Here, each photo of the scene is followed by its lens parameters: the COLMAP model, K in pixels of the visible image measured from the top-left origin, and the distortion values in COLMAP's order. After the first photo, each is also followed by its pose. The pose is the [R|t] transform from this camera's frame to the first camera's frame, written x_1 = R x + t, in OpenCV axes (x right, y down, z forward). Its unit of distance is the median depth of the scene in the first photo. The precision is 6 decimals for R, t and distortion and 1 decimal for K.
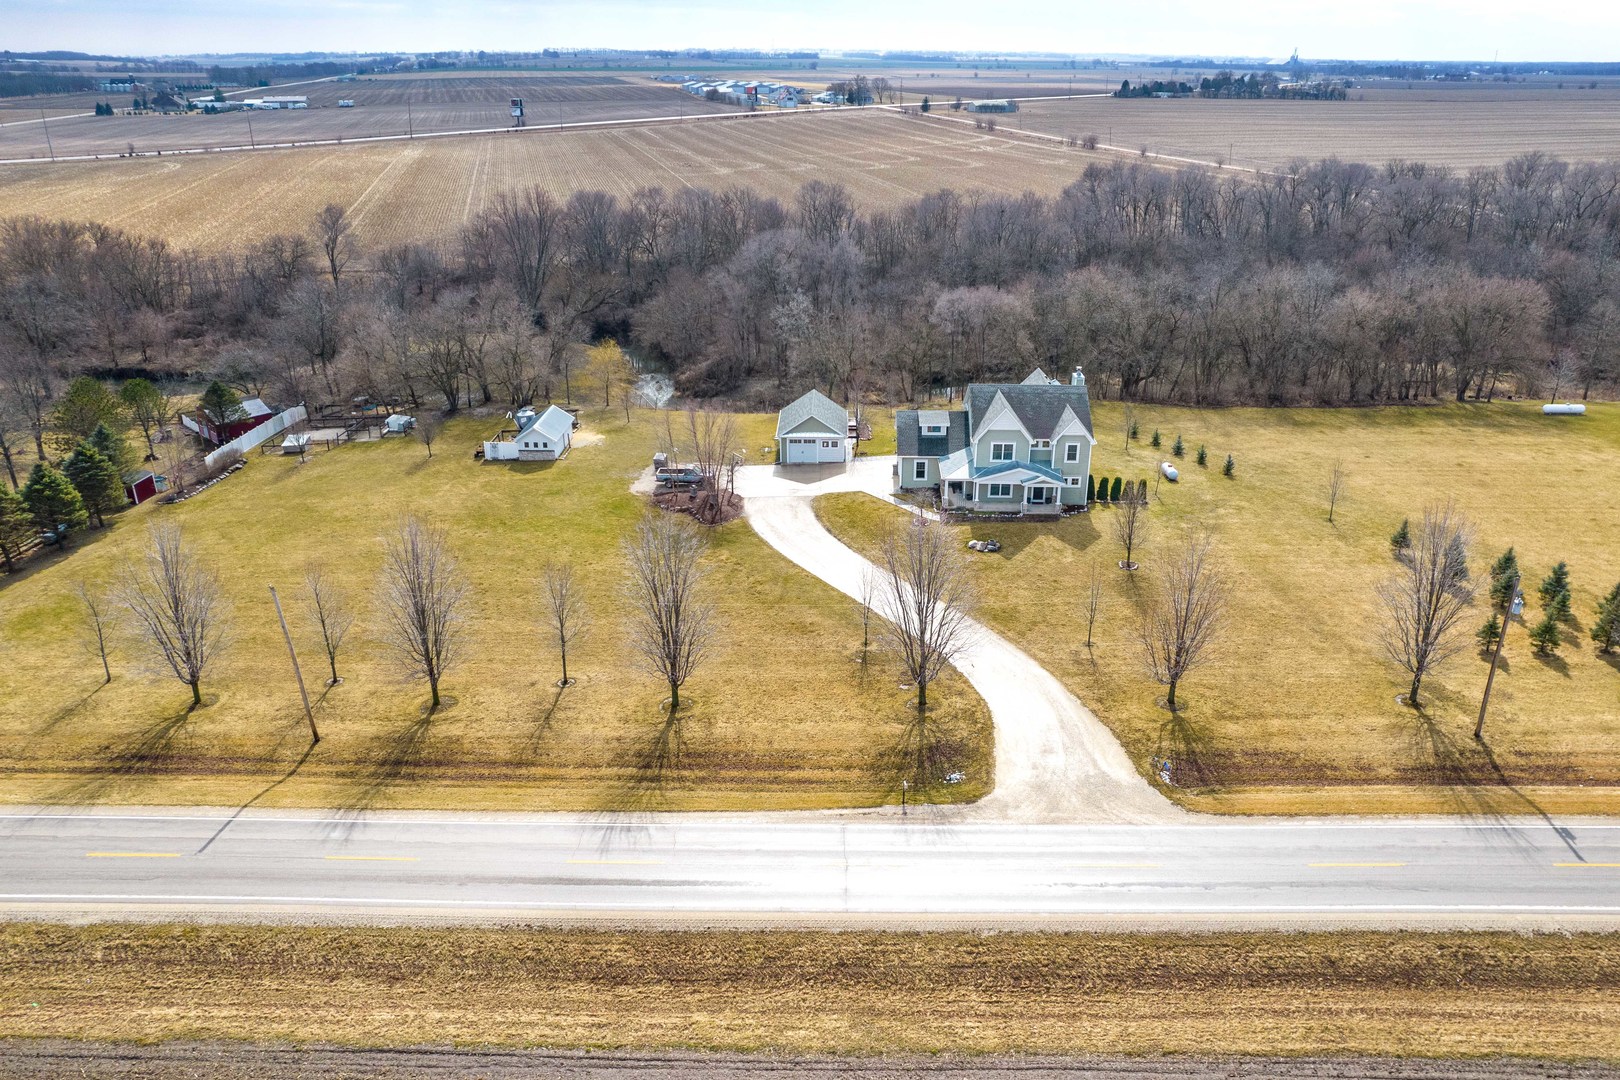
lens RADIAL K [[1116.7, 0, 814.4], [0, 1116.7, 541.1], [0, 0, 1]] dist [-0.044390, 0.023948]
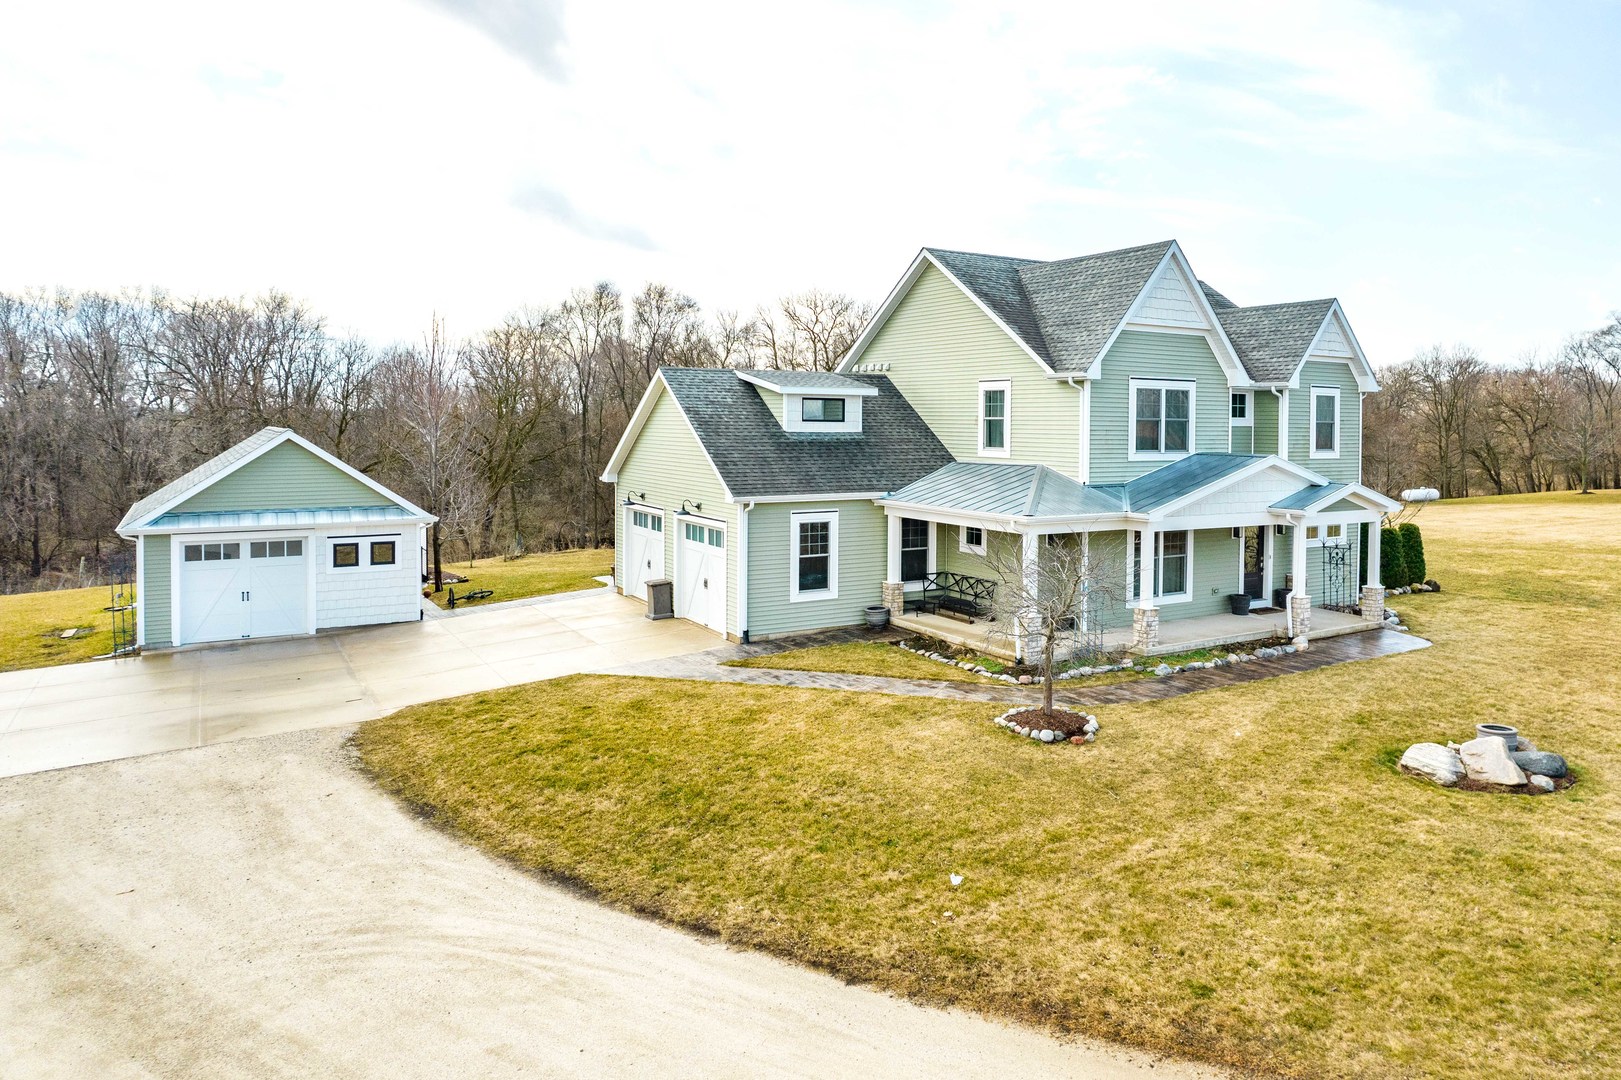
lens RADIAL K [[1064.4, 0, 833.7], [0, 1064.4, 489.2], [0, 0, 1]] dist [-0.038775, 0.001677]
pose [[0.841598, -0.021505, 0.539676, -0.030012], [0.205996, 0.936457, -0.283925, -0.010358], [-0.499278, 0.350122, 0.792550, 0.852034]]
